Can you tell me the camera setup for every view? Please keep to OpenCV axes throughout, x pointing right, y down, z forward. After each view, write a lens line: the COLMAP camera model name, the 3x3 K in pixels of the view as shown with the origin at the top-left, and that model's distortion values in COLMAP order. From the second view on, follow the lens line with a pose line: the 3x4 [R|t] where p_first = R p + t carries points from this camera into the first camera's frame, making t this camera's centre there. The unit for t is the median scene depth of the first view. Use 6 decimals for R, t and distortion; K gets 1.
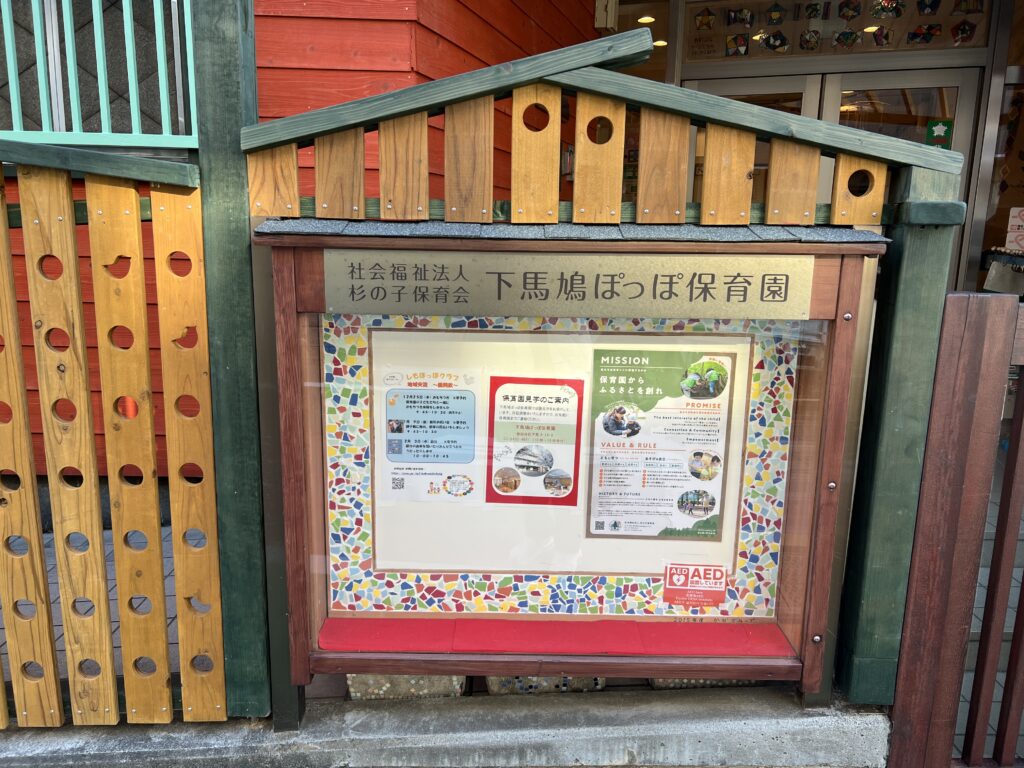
lens RADIAL K [[774.5, 0, 512.2], [0, 774.5, 377.7], [0, 0, 1]] dist [0.031702, -0.022061]
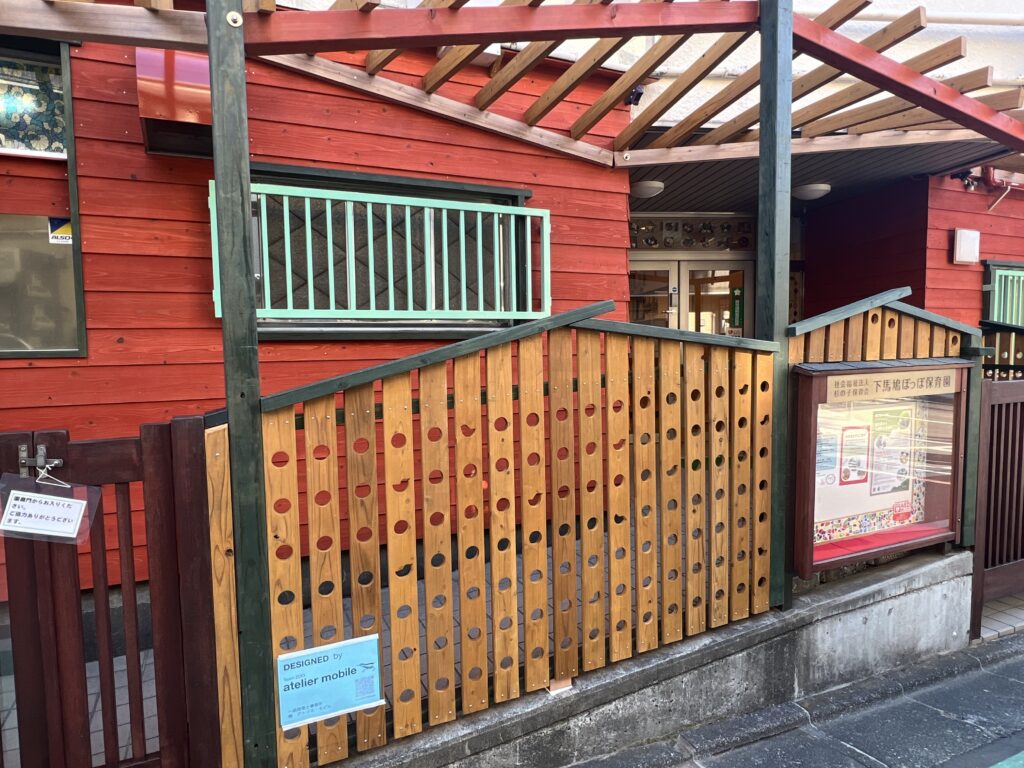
lens RADIAL K [[633.0, 0, 513.3], [0, 633.0, 389.7], [0, 0, 1]] dist [0.006706, 0.000094]
pose [[0.904905, -0.063744, 0.420812, -1.616309], [0.111247, 0.989773, -0.089293, -0.050288], [-0.410817, 0.127616, 0.902742, -0.278789]]
